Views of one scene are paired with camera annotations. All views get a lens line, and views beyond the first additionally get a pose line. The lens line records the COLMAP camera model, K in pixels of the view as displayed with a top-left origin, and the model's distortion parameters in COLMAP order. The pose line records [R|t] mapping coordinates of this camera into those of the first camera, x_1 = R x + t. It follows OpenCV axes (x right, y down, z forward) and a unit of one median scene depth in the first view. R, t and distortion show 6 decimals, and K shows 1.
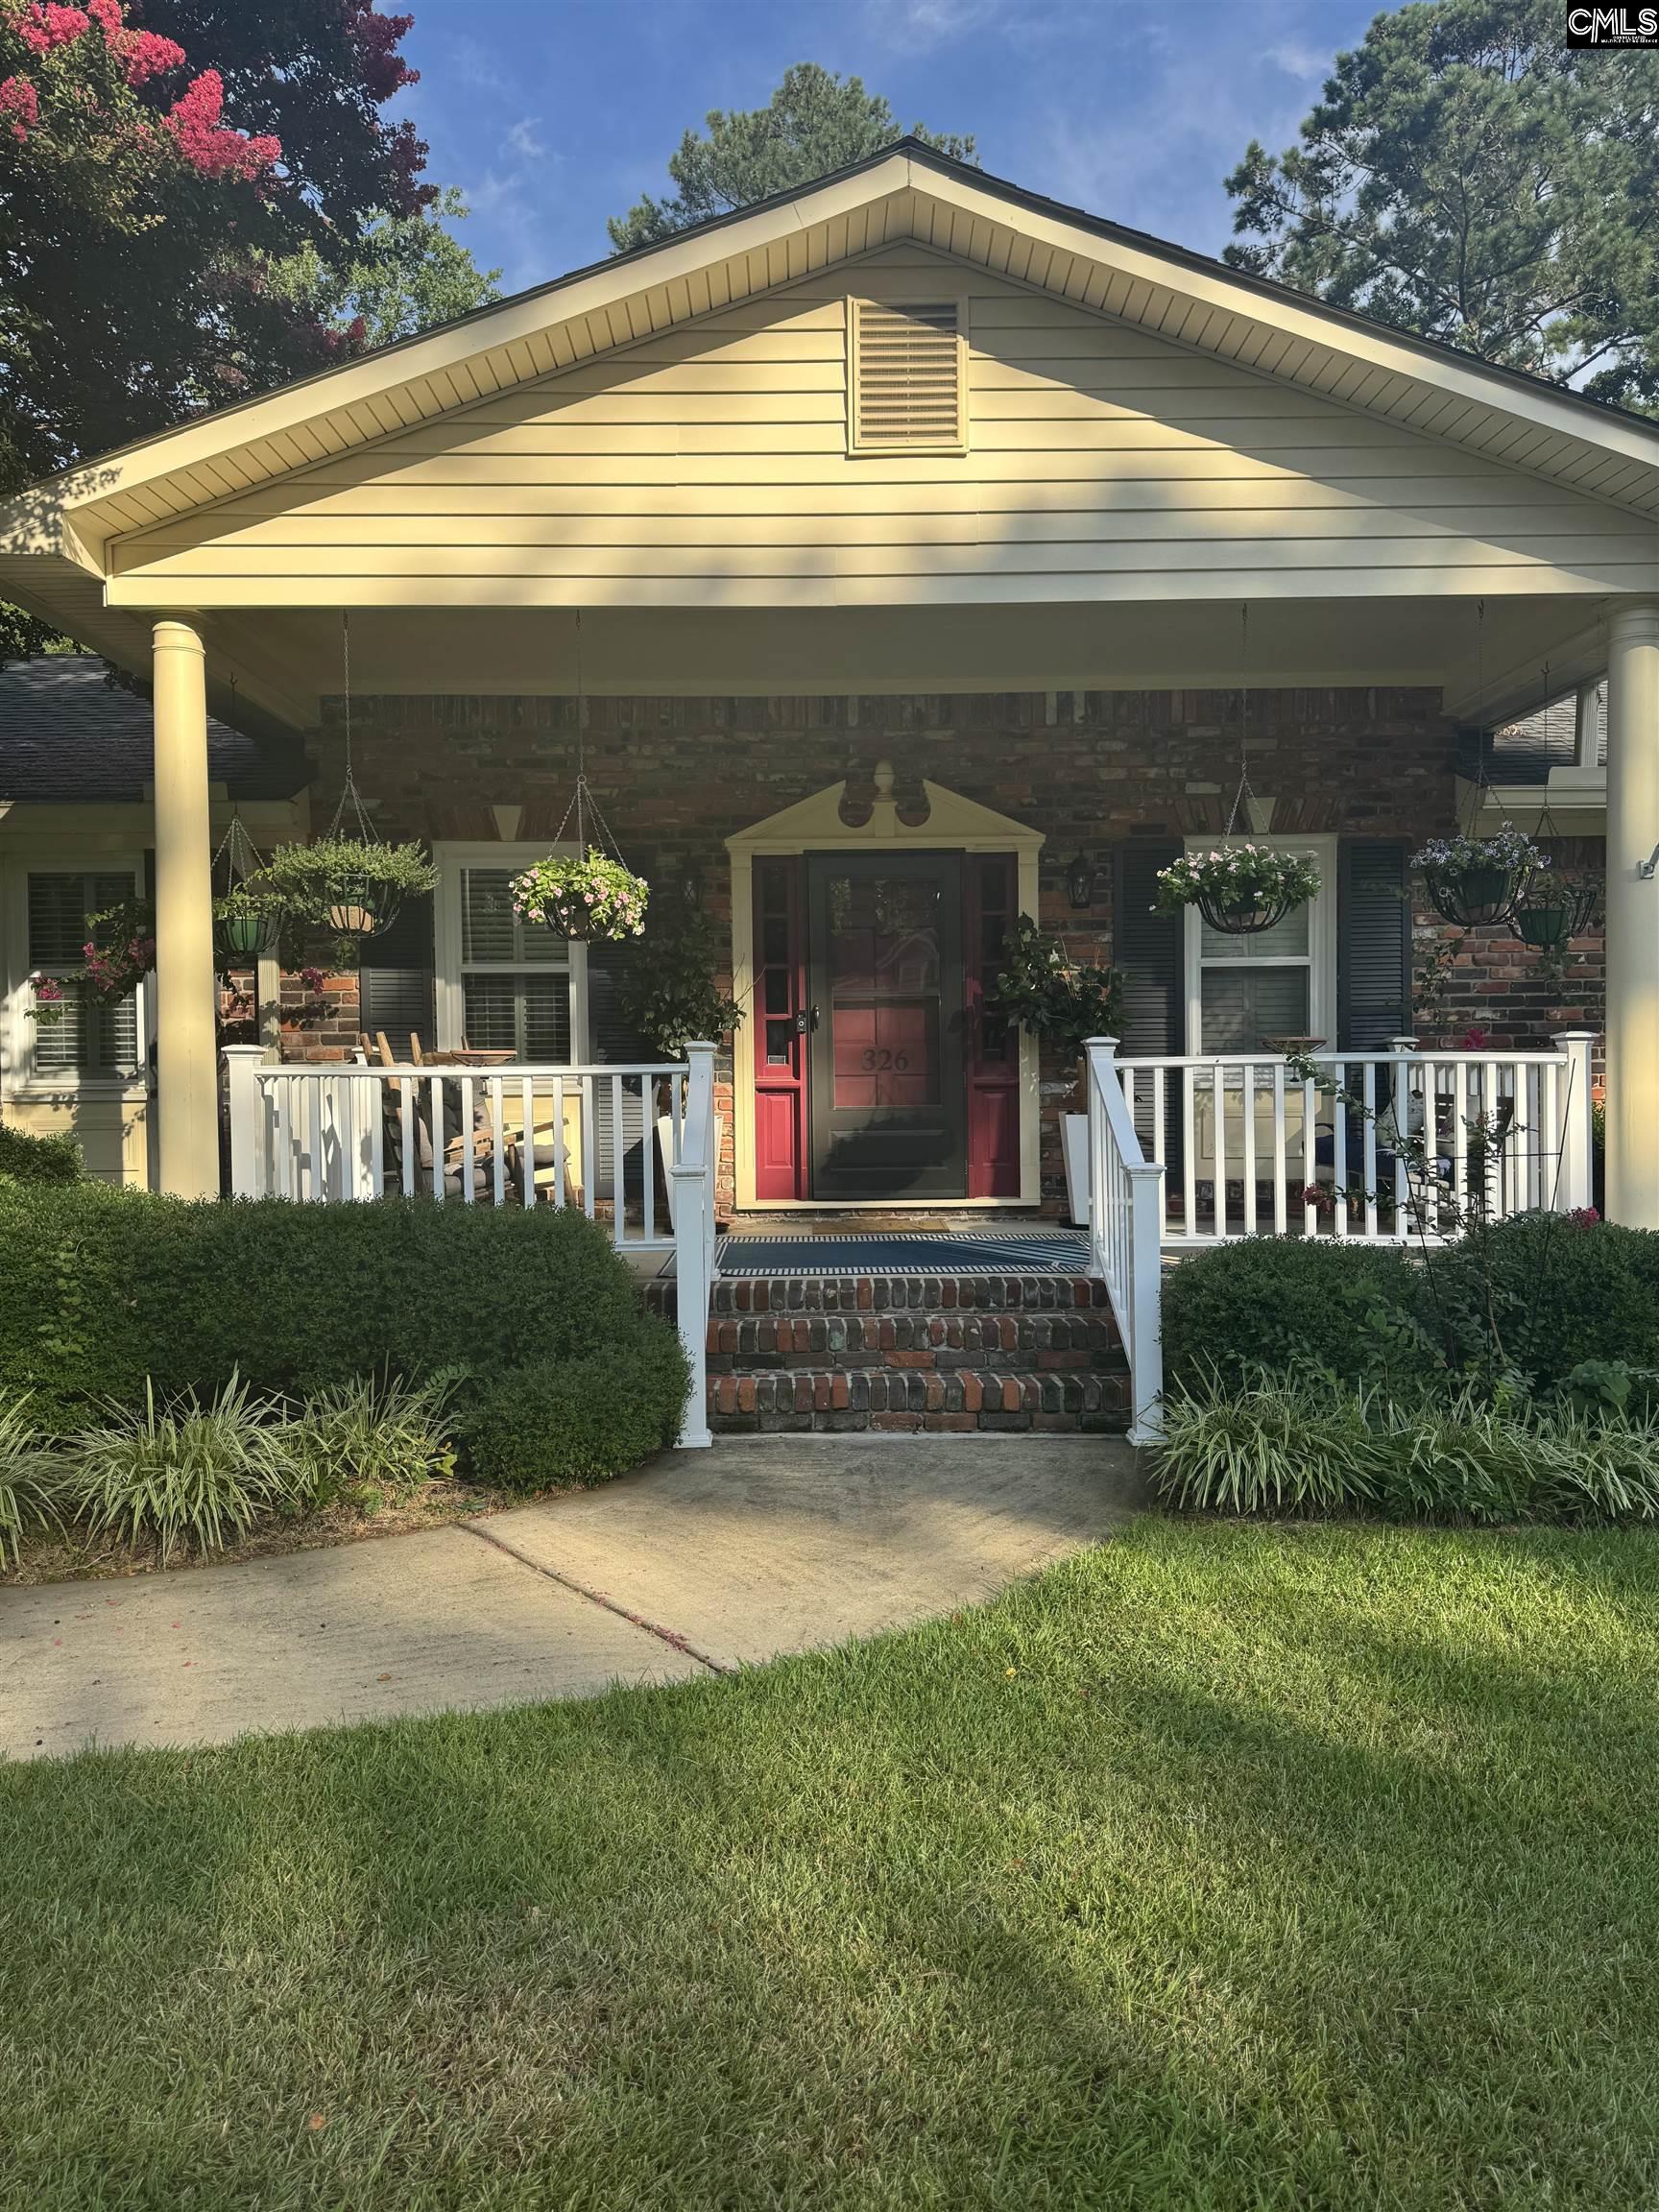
lens RADIAL K [[1537.6, 0, 829.5], [0, 1537.6, 1106.0], [0, 0, 1]] dist [0.051706, -0.051126]
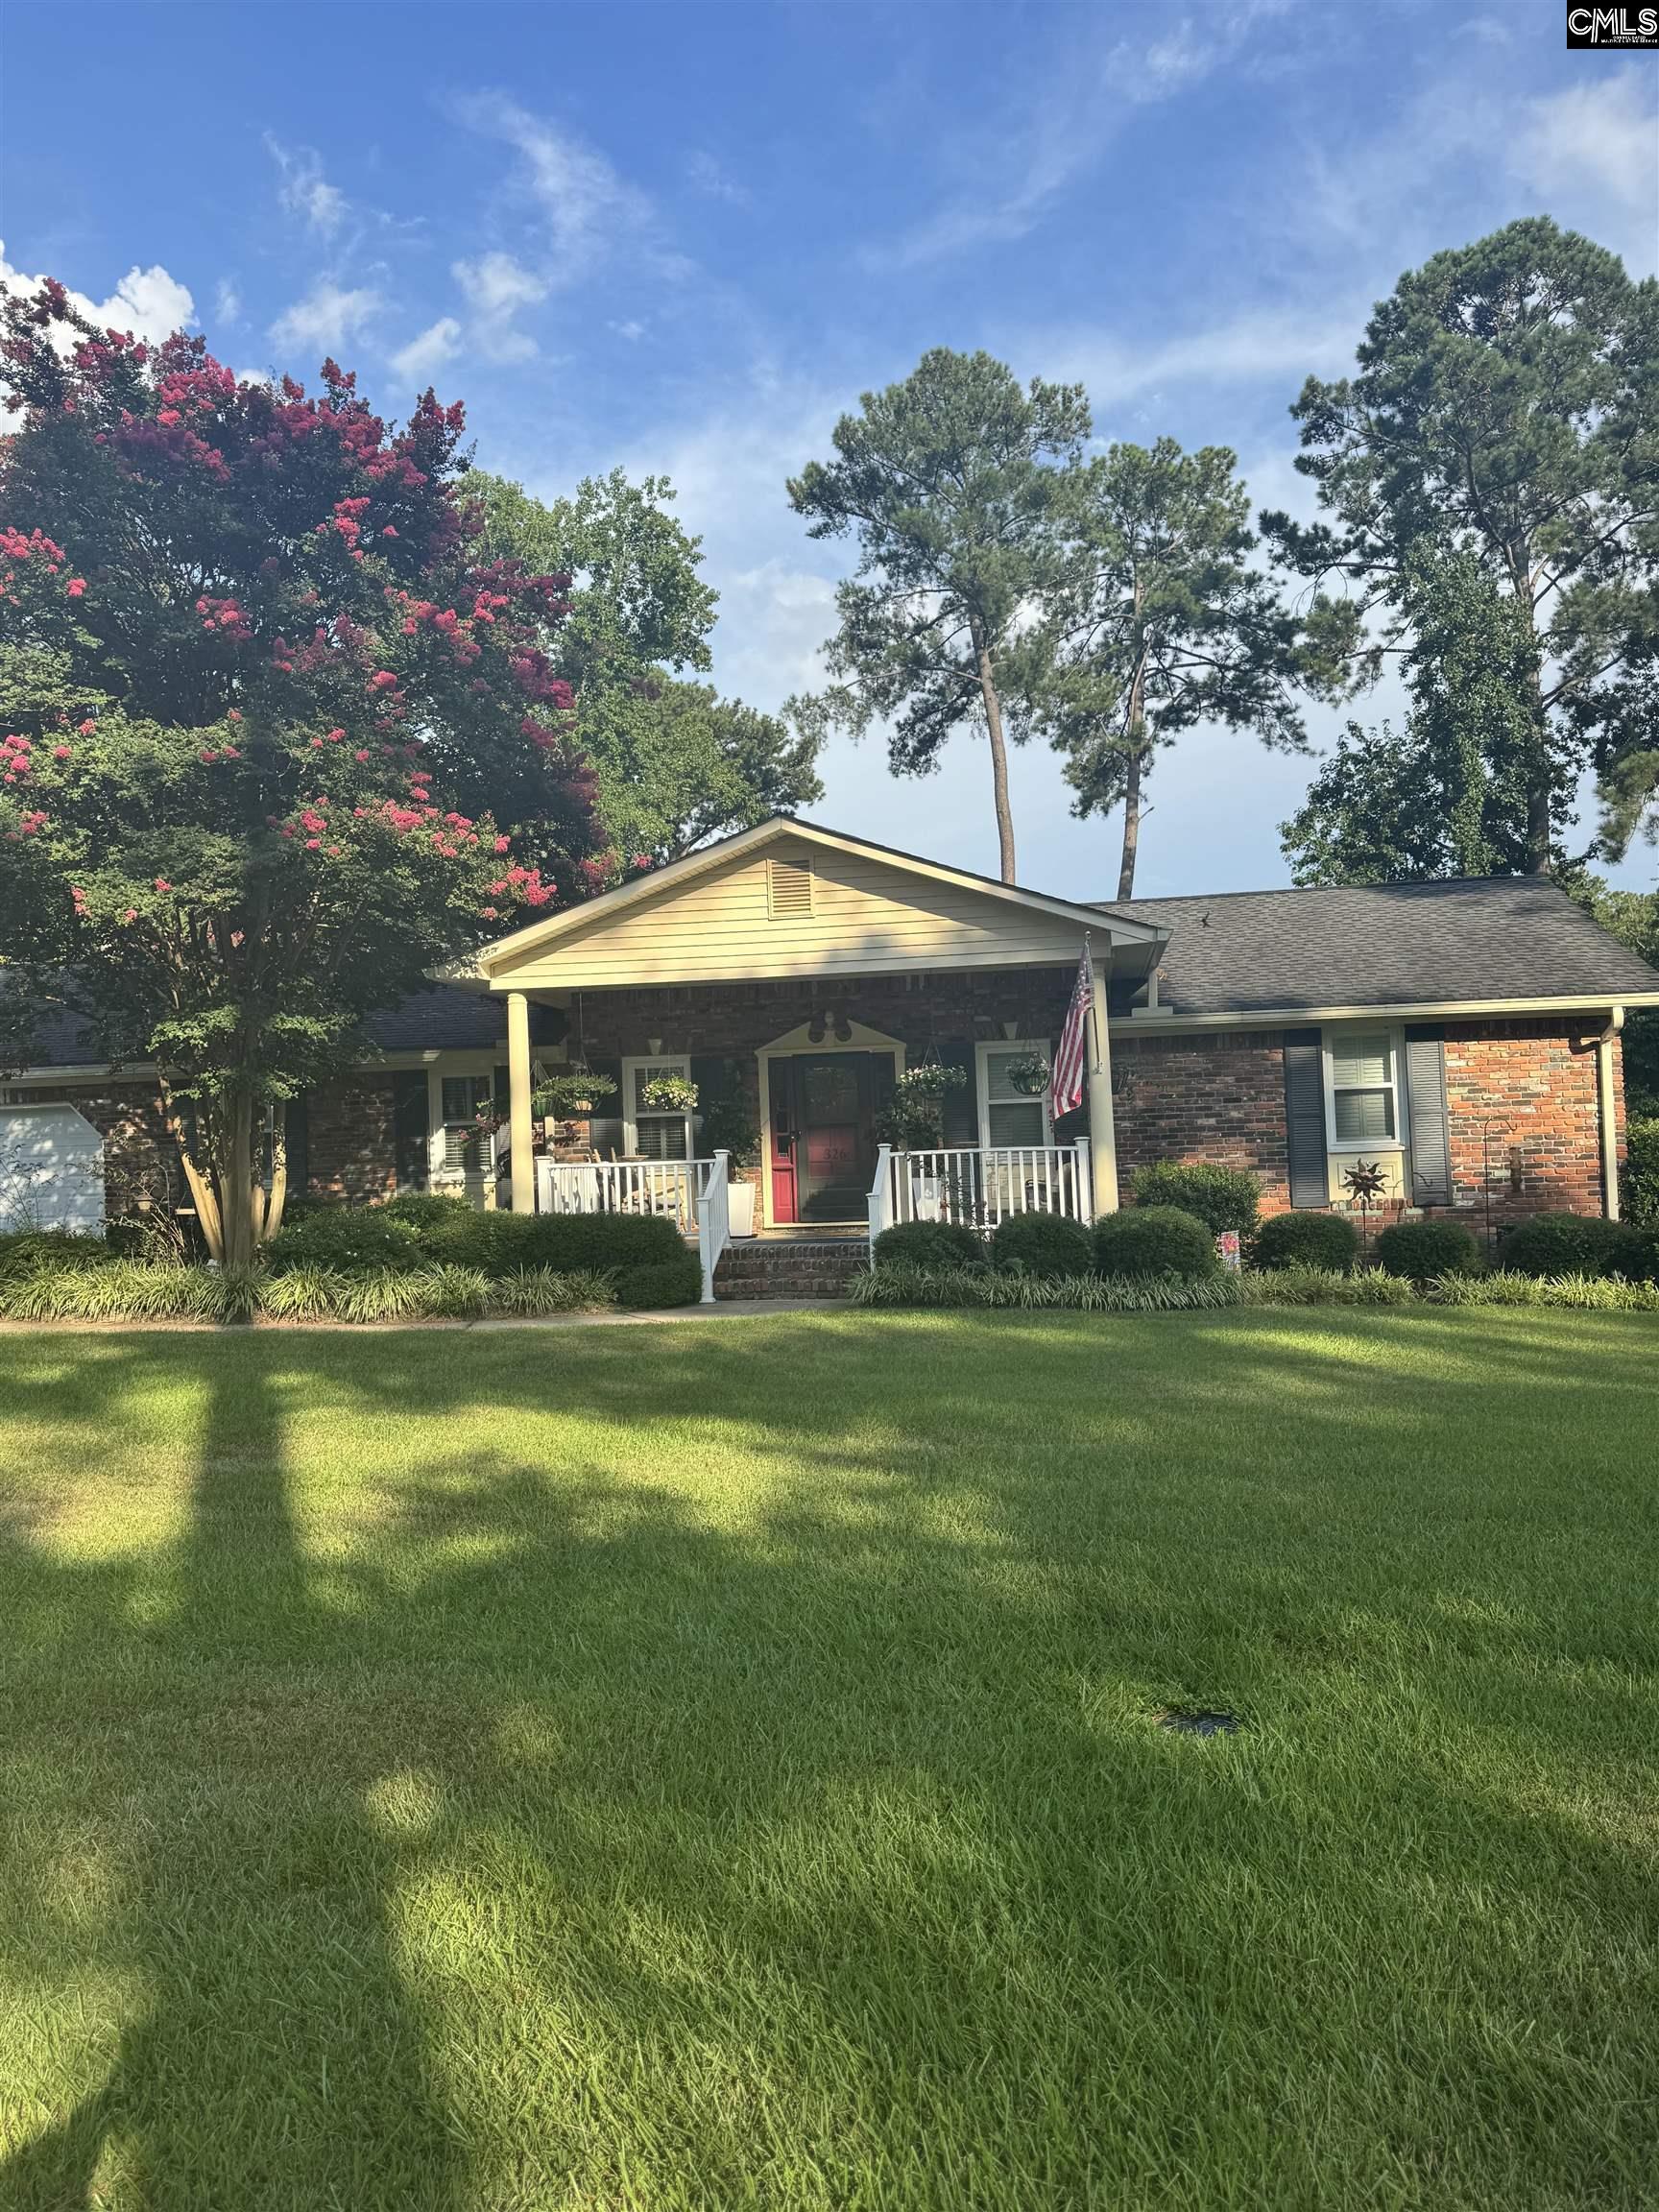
lens RADIAL K [[1626.5, 0, 829.5], [0, 1626.5, 1106.0], [0, 0, 1]] dist [0.005804, -0.000759]
pose [[0.987008, -0.030159, -0.157816, 0.378482], [0.021310, 0.998120, -0.057463, 0.030776], [0.159252, 0.053353, 0.985795, -1.158935]]
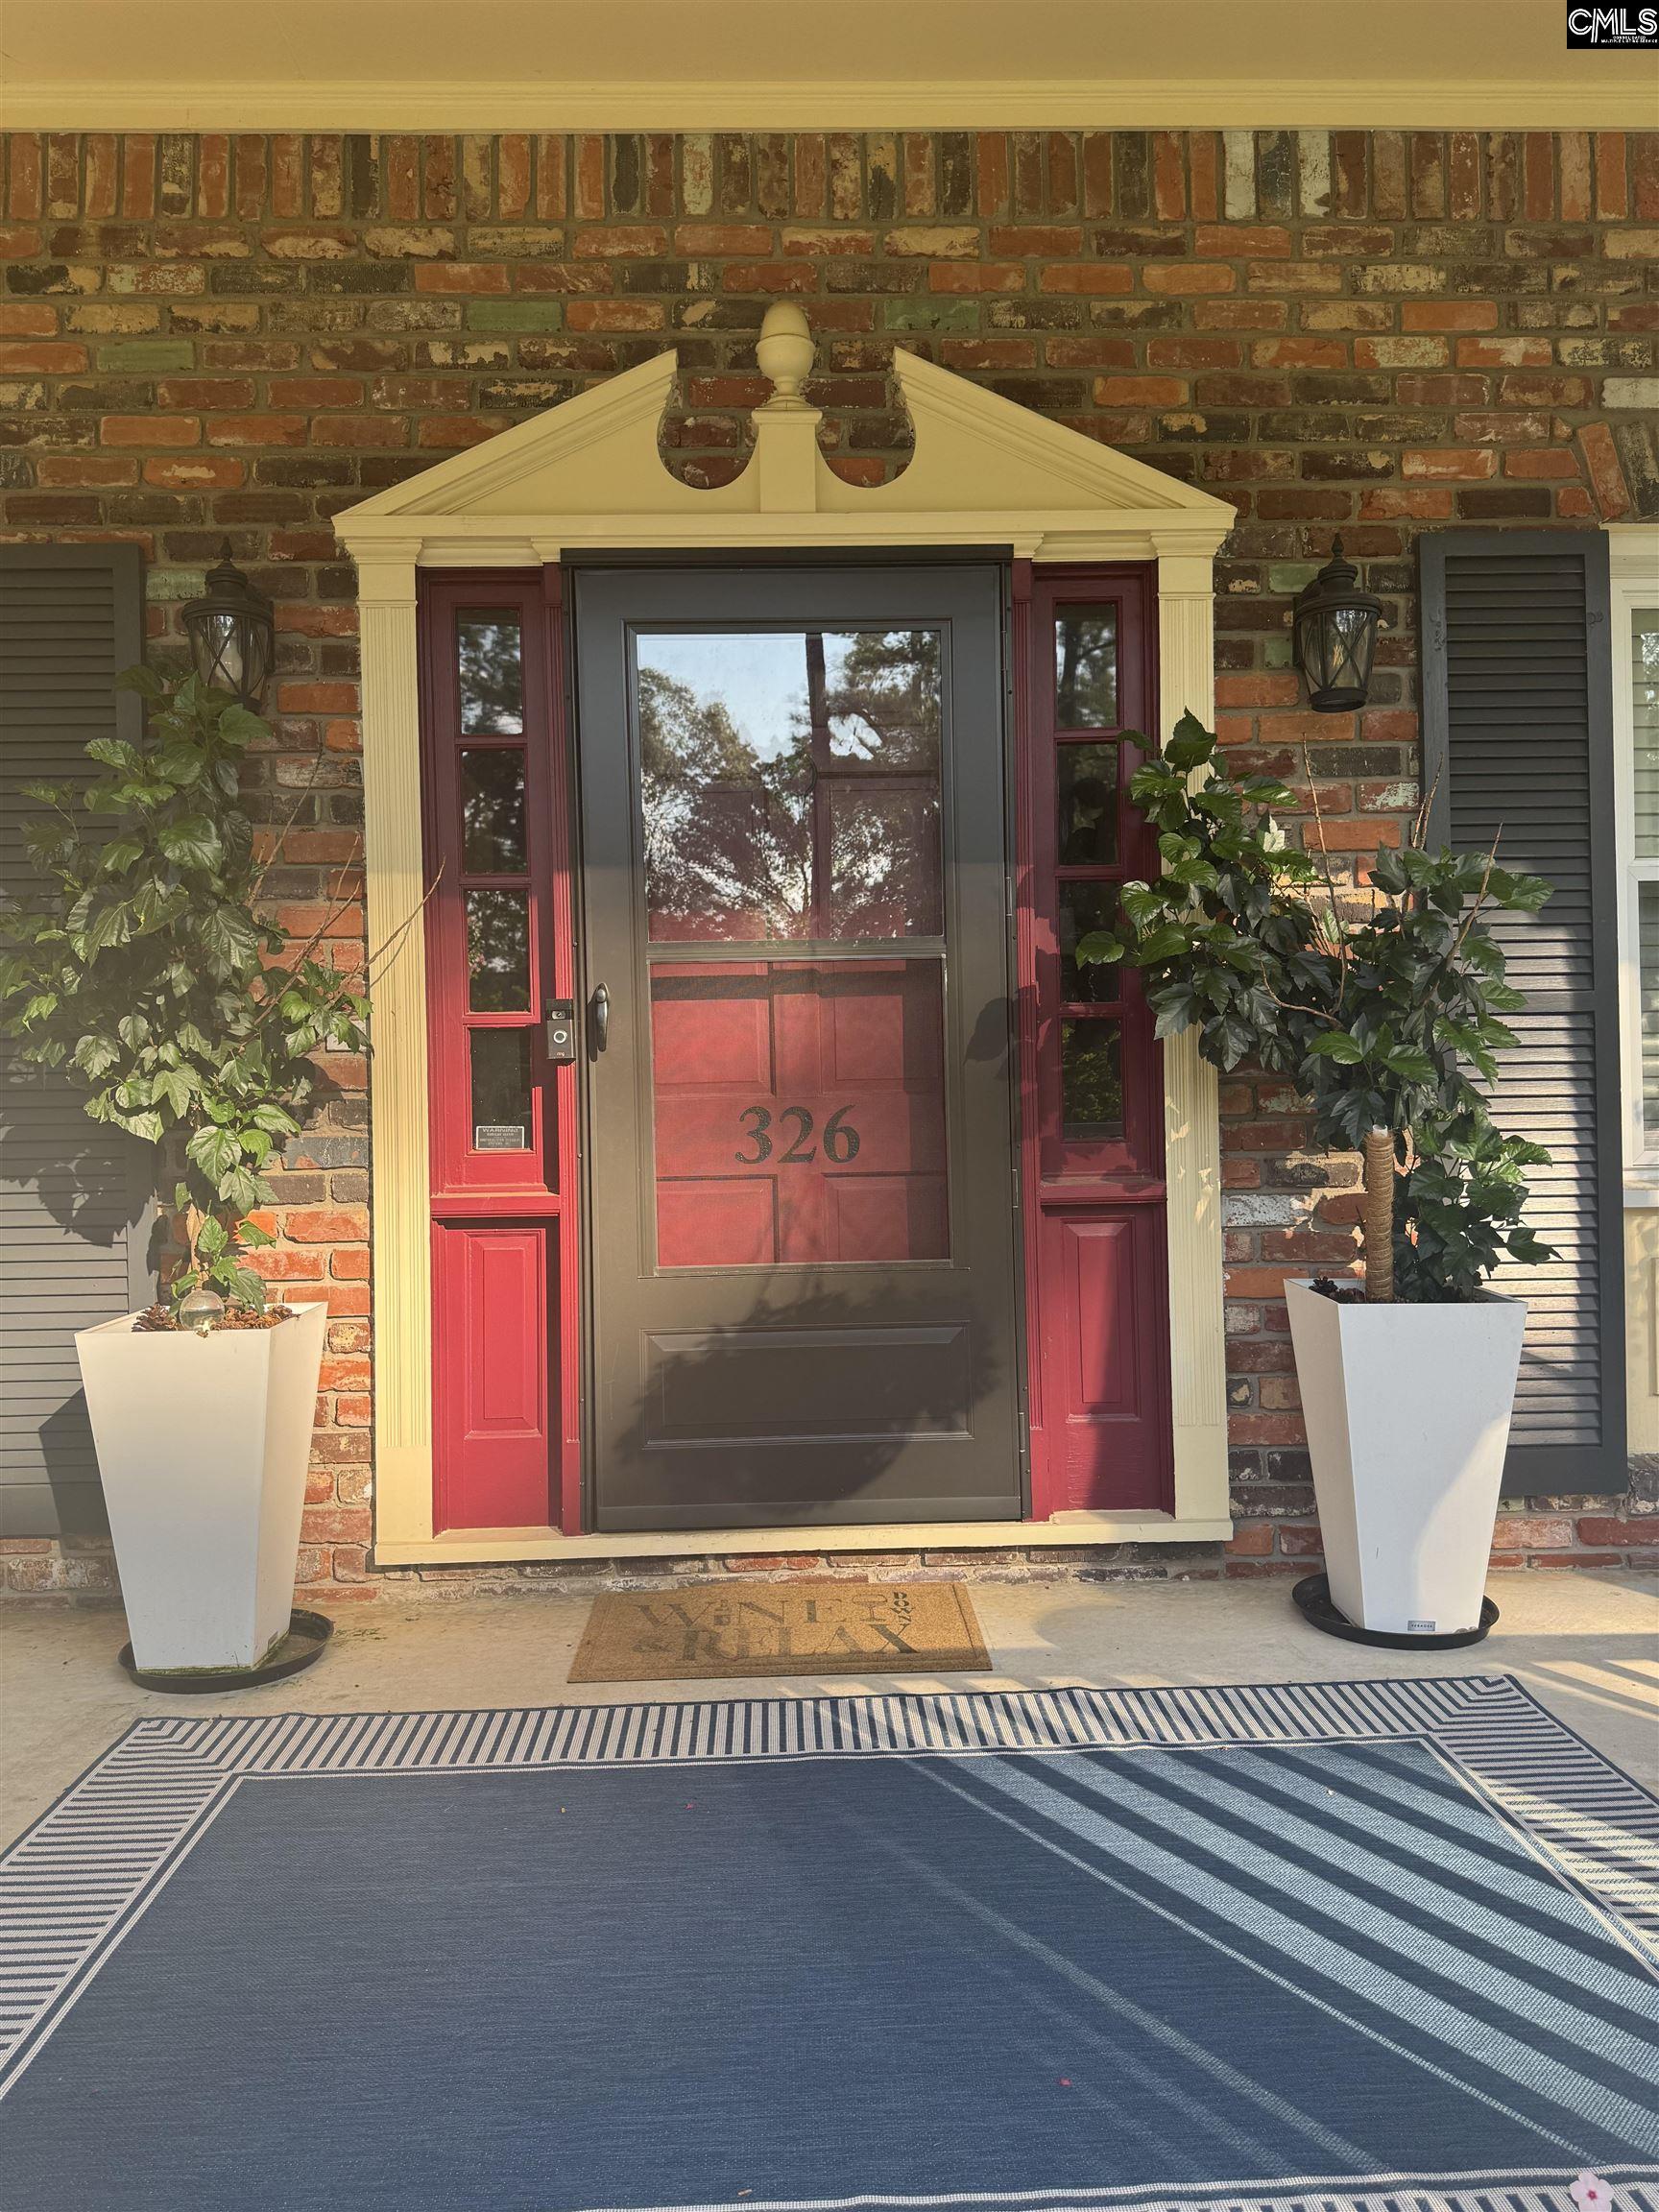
lens RADIAL K [[1545.5, 0, 829.5], [0, 1545.5, 1106.0], [0, 0, 1]] dist [-0.002421, -0.056383]
pose [[0.999682, -0.007619, 0.024027, 0.035767], [0.008250, 0.999620, -0.026299, -0.027710], [-0.023817, 0.026489, 0.999365, 0.645356]]
